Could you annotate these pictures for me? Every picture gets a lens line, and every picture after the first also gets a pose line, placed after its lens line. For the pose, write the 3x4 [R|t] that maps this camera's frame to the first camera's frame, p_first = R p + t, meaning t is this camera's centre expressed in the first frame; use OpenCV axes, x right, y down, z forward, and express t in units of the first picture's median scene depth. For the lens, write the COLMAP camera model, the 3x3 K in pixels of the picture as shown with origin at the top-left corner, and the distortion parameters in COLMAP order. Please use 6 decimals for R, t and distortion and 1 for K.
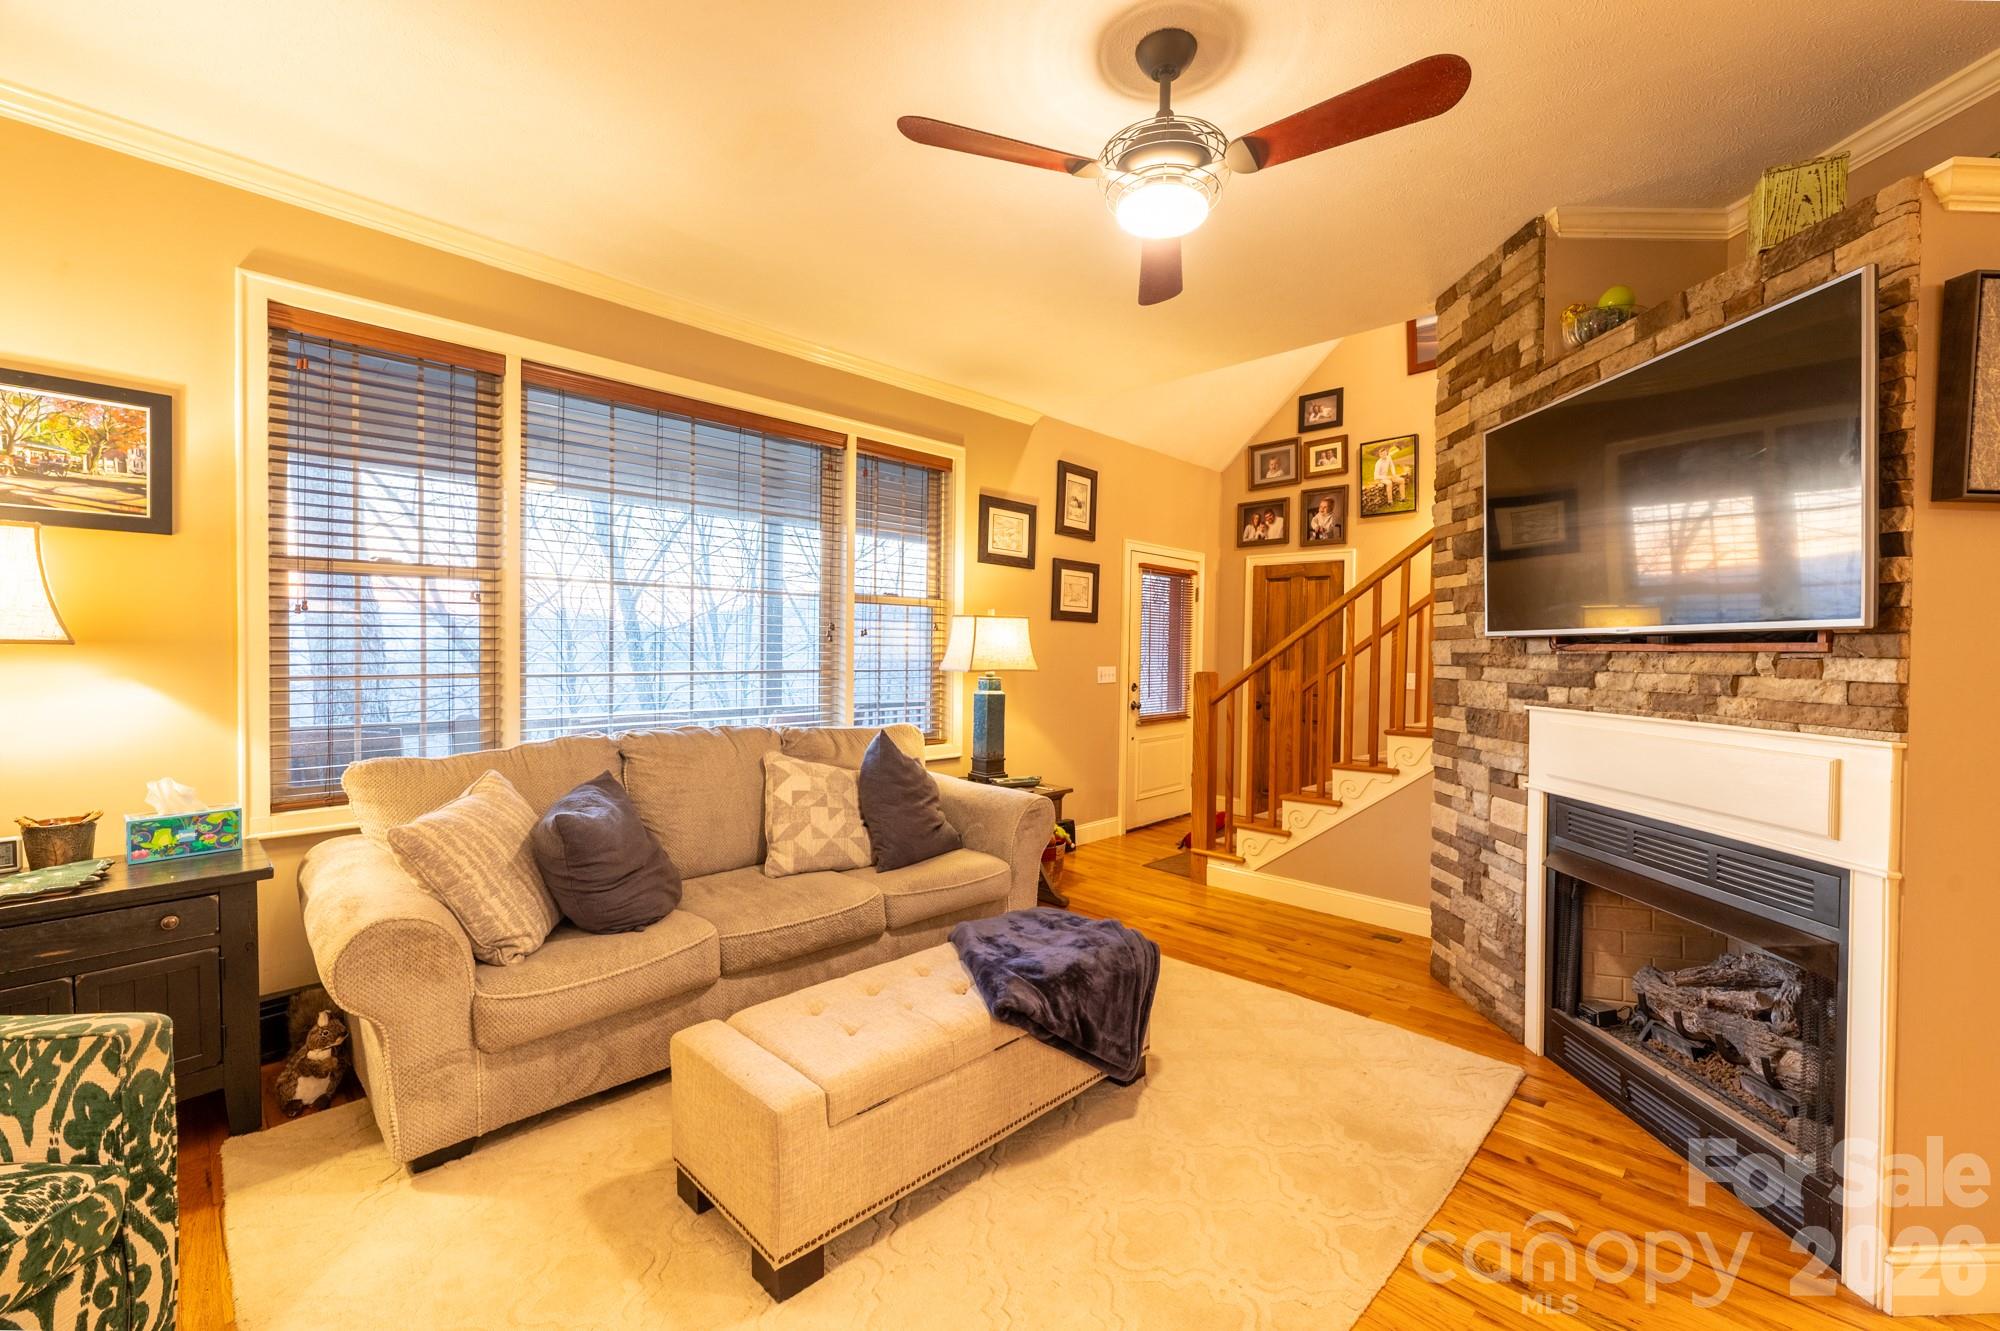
lens RADIAL K [[810.5, 0, 1002.9], [0, 810.5, 660.7], [0, 0, 1]] dist [-0.000431, 0.000032]
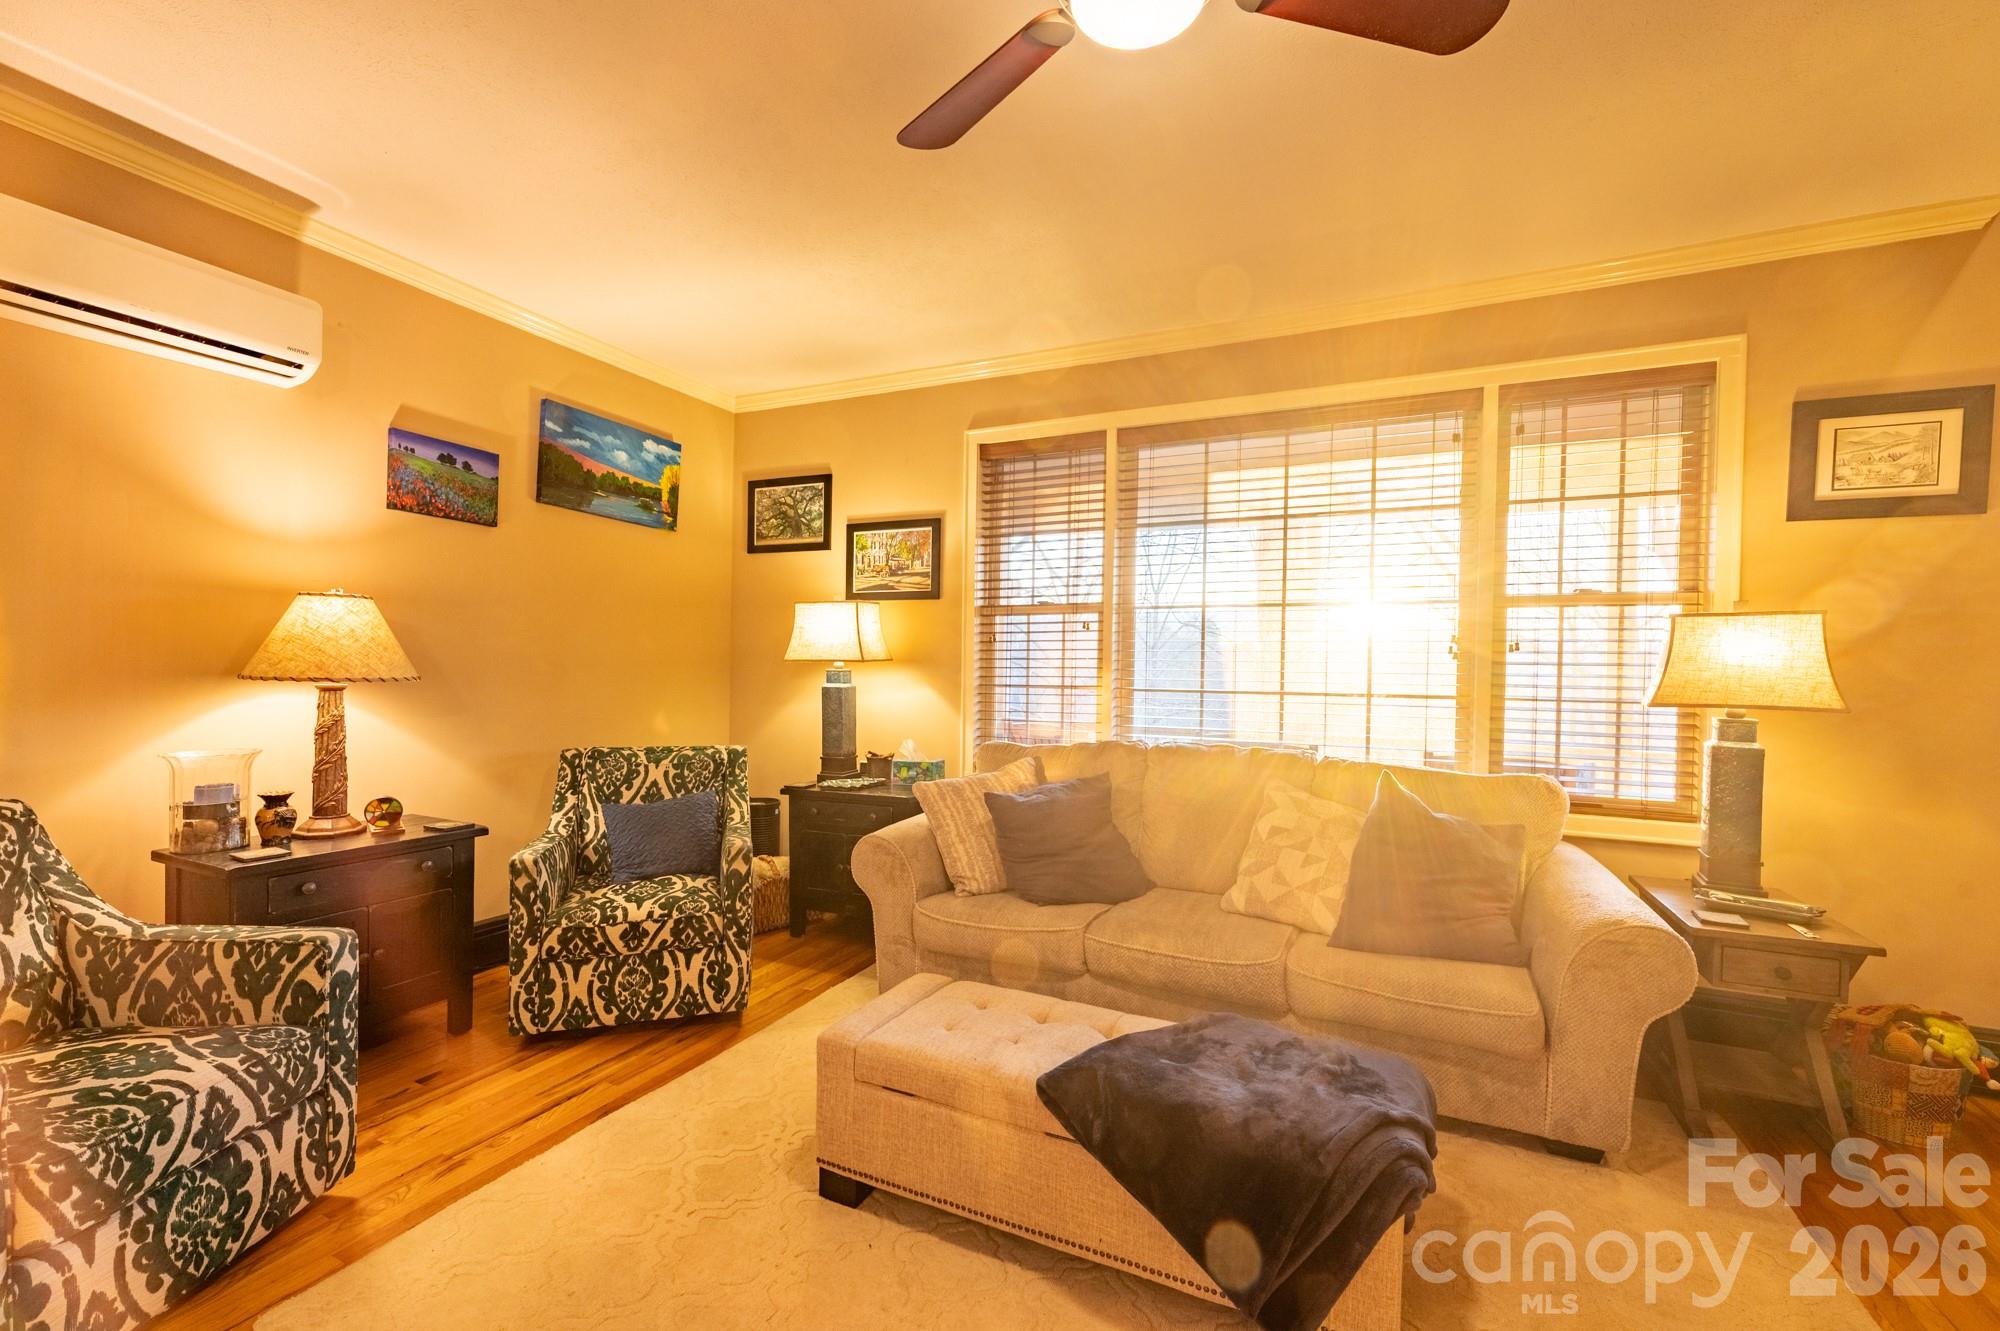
lens RADIAL K [[818.6, 0, 1011.8], [0, 818.6, 677.7], [0, 0, 1]] dist [-0.000205, -0.000079]
pose [[0.339429, 0.008907, -0.940589, 0.563128], [-0.023603, 0.999721, 0.000949, 0.004699], [0.940335, 0.021878, 0.339545, 0.485381]]
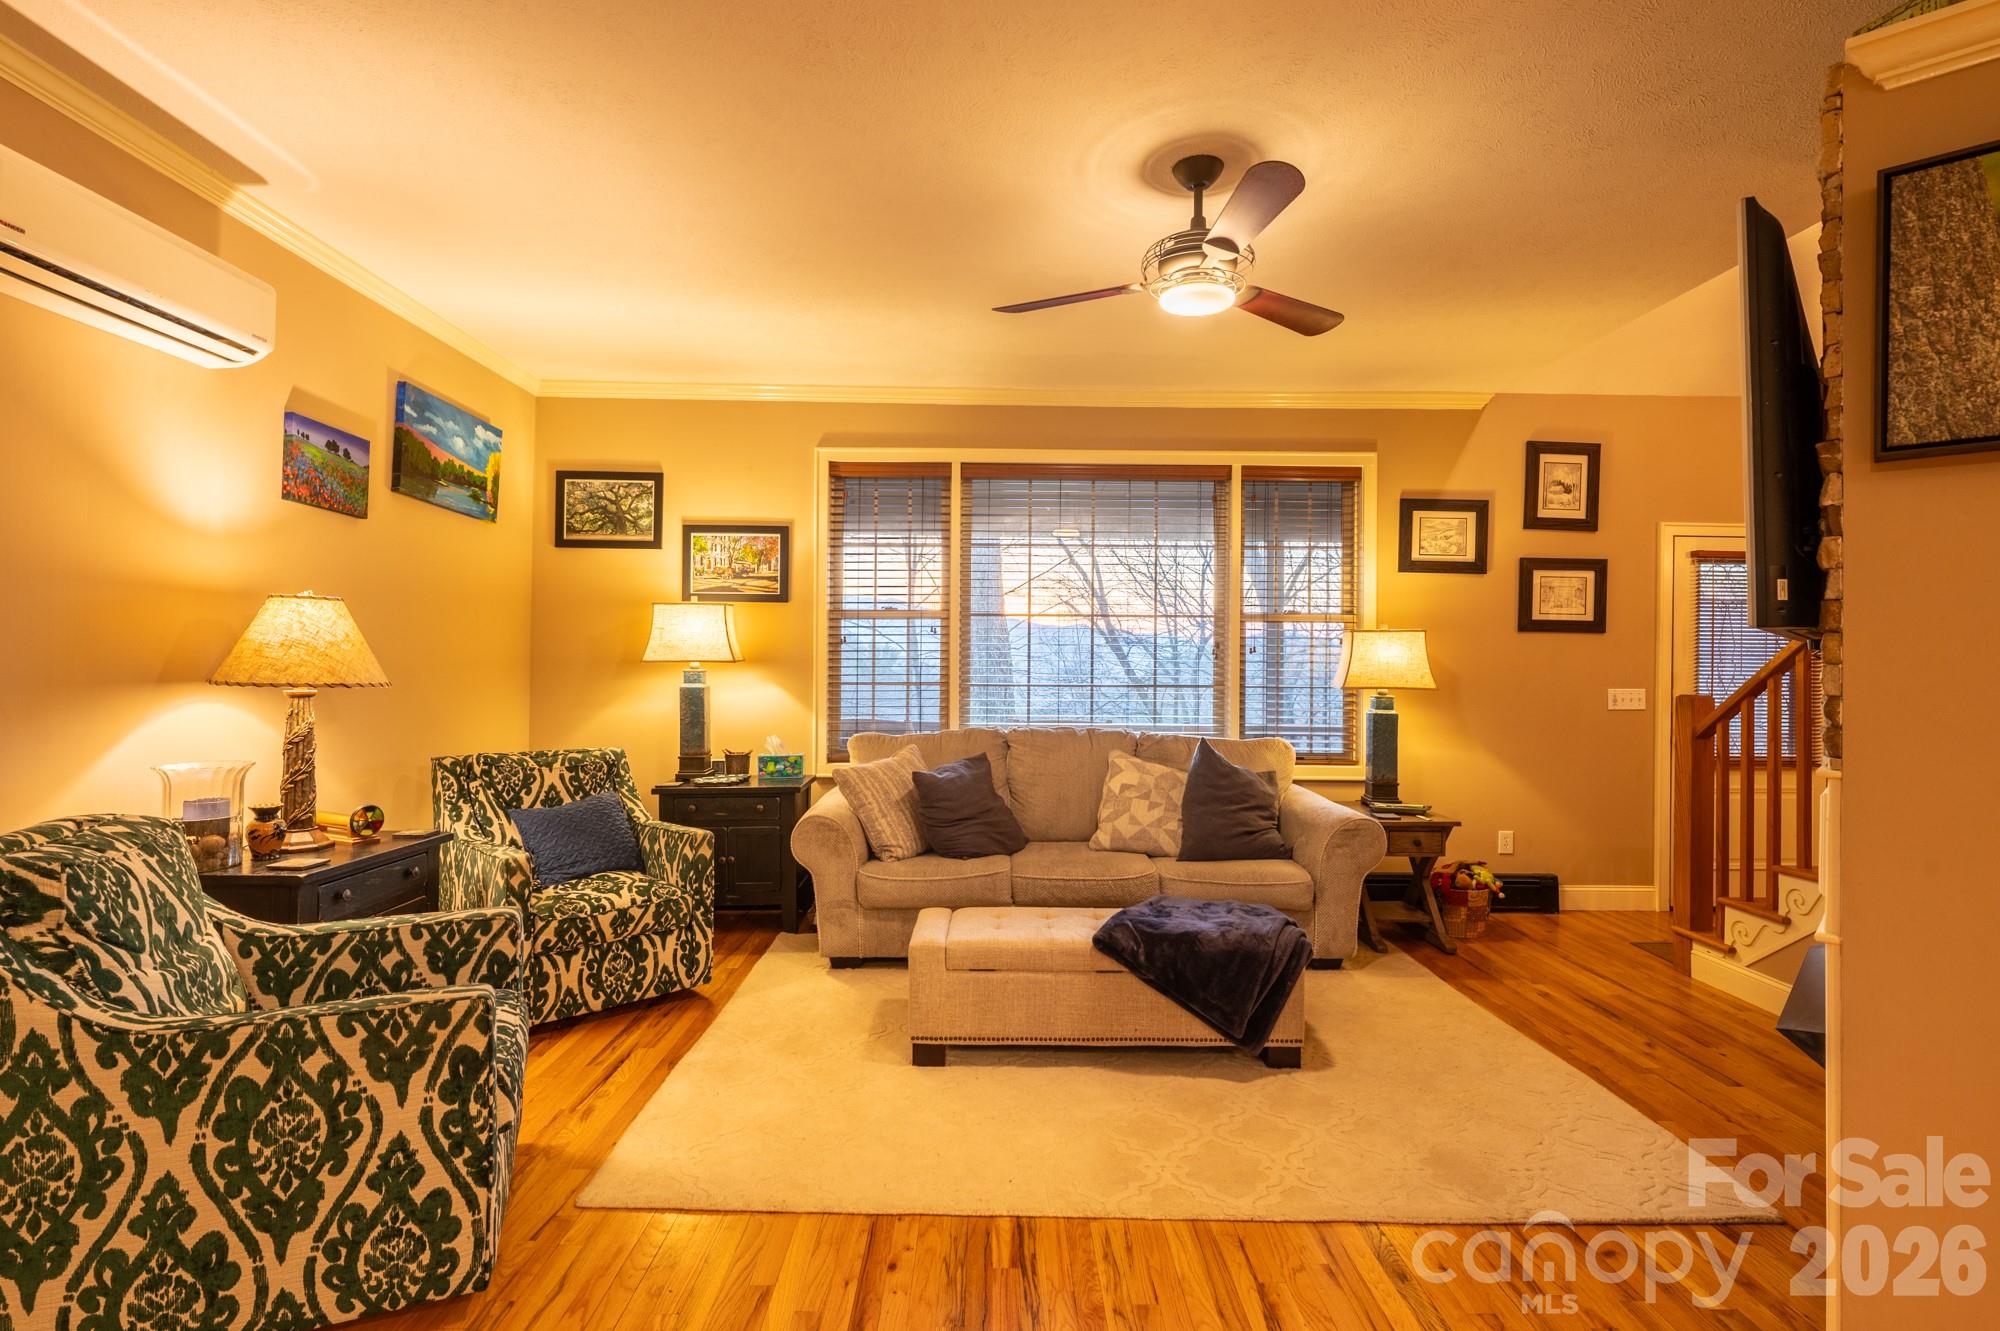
lens RADIAL K [[944.8, 0, 1004.1], [0, 944.8, 659.5], [0, 0, 1]] dist [0.000177, -0.000763]
pose [[0.711466, -0.008699, -0.702667, 0.689341], [-0.010559, 0.999678, -0.023068, 0.013467], [0.702642, 0.023832, 0.711145, -0.135996]]
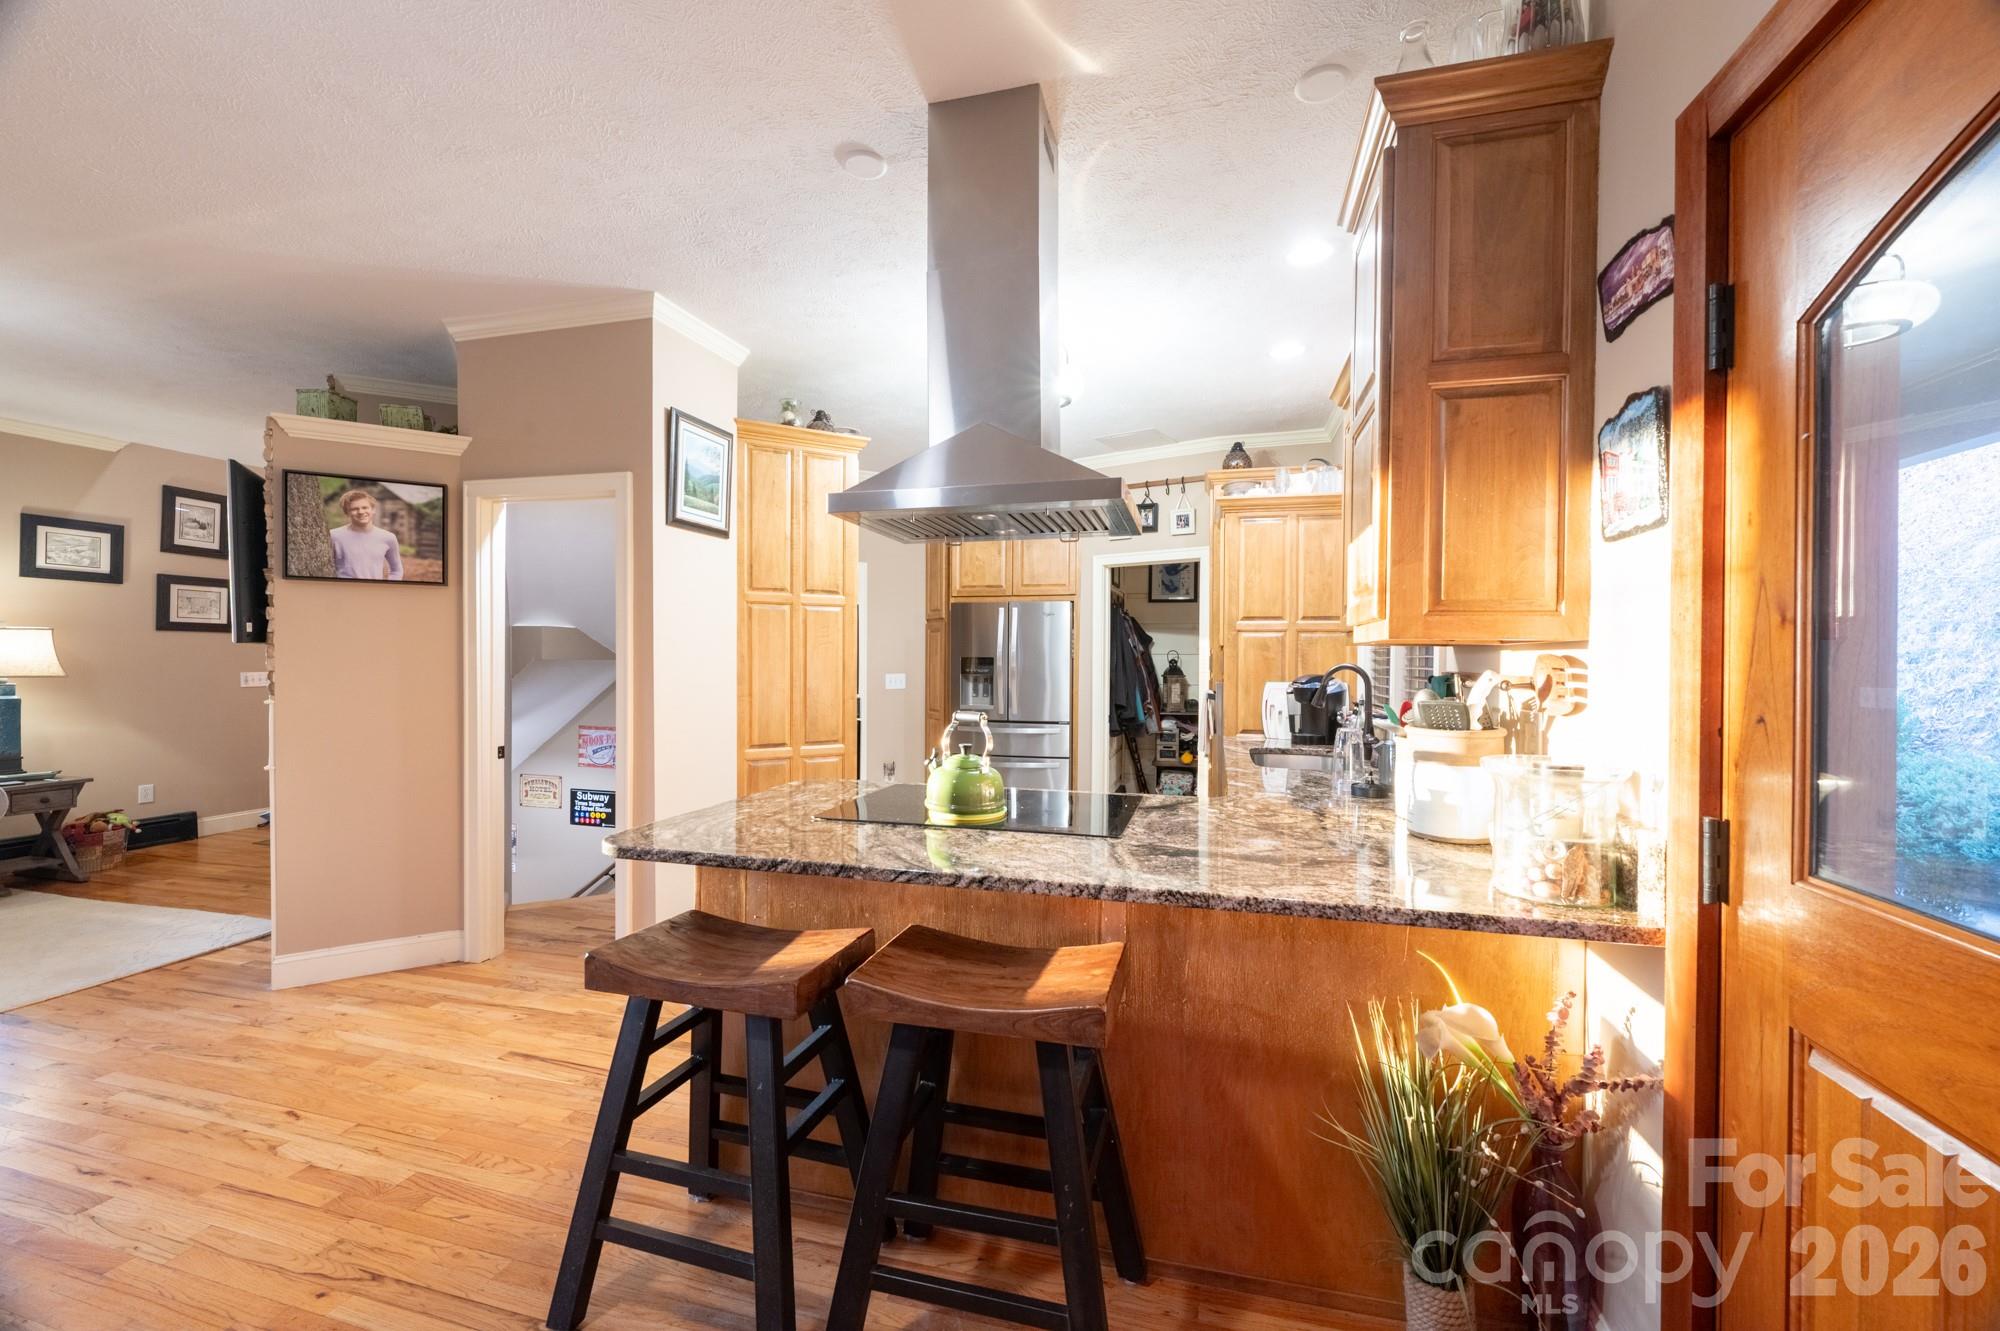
lens RADIAL K [[793.0, 0, 1005.7], [0, 793.0, 661.8], [0, 0, 1]] dist [0.000118, 0.000081]
pose [[0.875195, -0.014448, 0.483555, 1.017221], [0.016742, 0.999860, -0.000428, 0.022116], [-0.483481, 0.008471, 0.875314, -0.917481]]
